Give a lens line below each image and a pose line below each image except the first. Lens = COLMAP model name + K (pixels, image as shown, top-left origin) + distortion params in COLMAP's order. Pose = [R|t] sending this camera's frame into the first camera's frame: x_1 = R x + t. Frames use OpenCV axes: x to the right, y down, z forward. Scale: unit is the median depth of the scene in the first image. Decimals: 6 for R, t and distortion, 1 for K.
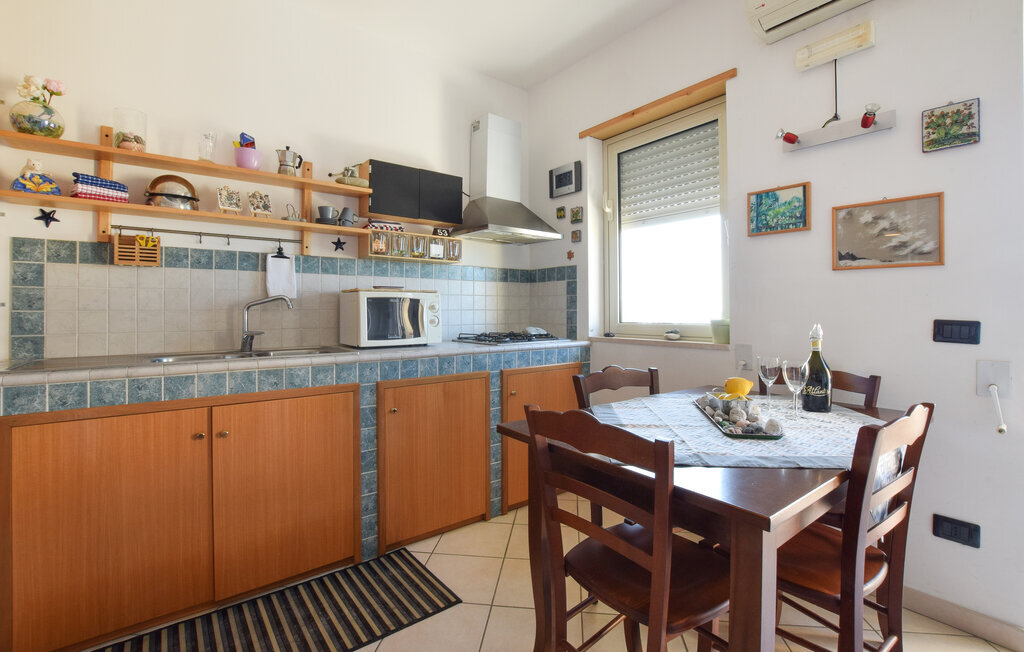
lens RADIAL K [[472.0, 0, 505.8], [0, 472.0, 311.0], [0, 0, 1]] dist [-0.010590, 0.000077]
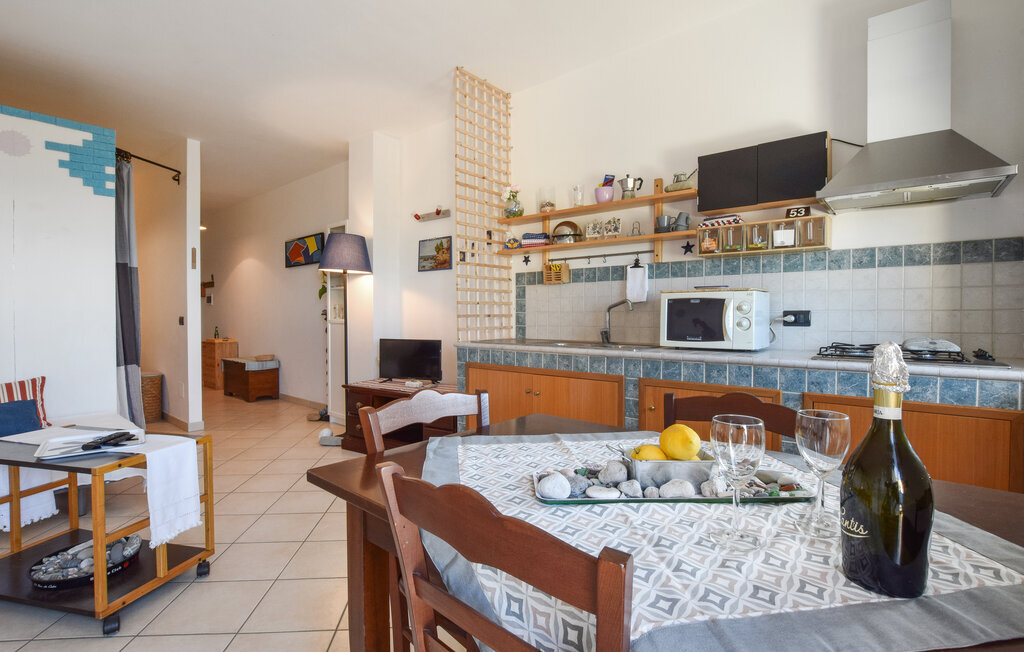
lens RADIAL K [[497.1, 0, 512.0], [0, 497.1, 326.0], [0, 0, 1]] dist [-0.001158, 0.000008]
pose [[0.206149, 0.025114, -0.978198, 0.732304], [-0.001960, 0.999679, 0.025252, 0.003811], [0.978519, -0.003289, 0.206132, 0.456372]]
